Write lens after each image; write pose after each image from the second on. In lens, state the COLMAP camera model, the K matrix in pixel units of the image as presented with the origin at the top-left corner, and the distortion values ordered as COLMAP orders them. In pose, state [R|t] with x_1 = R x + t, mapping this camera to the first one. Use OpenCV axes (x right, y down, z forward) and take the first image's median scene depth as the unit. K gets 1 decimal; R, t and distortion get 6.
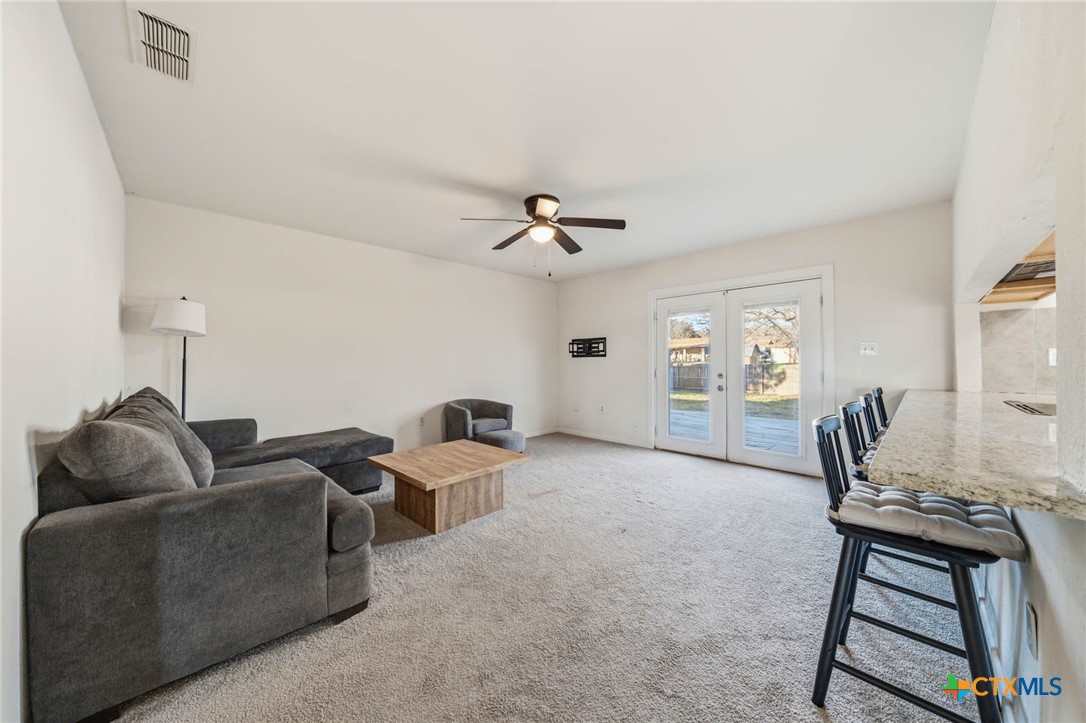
lens RADIAL K [[374.5, 0, 539.2], [0, 374.5, 360.9], [0, 0, 1]] dist [-0.000483, 0.000014]
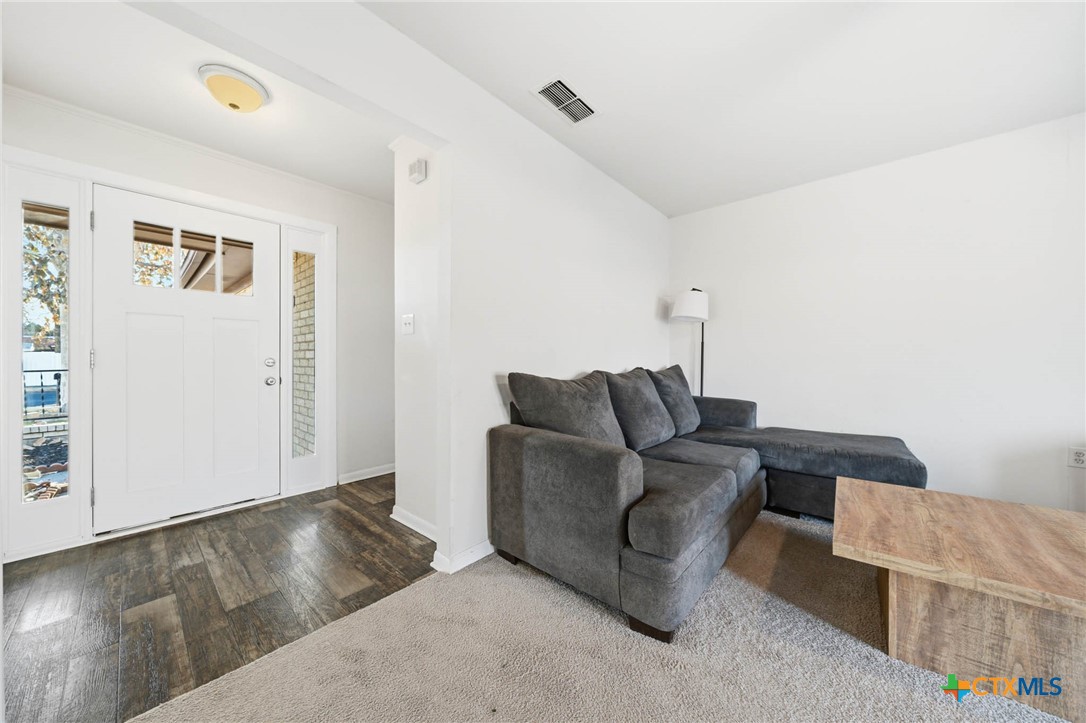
lens RADIAL K [[374.5, 0, 542.6], [0, 374.5, 359.9], [0, 0, 1]] dist [-0.000483, 0.000014]
pose [[0.070194, 0.004238, -0.997524, 0.210937], [0.005672, 0.999973, 0.004648, 0.048392], [0.997517, -0.005985, 0.070168, 0.497368]]
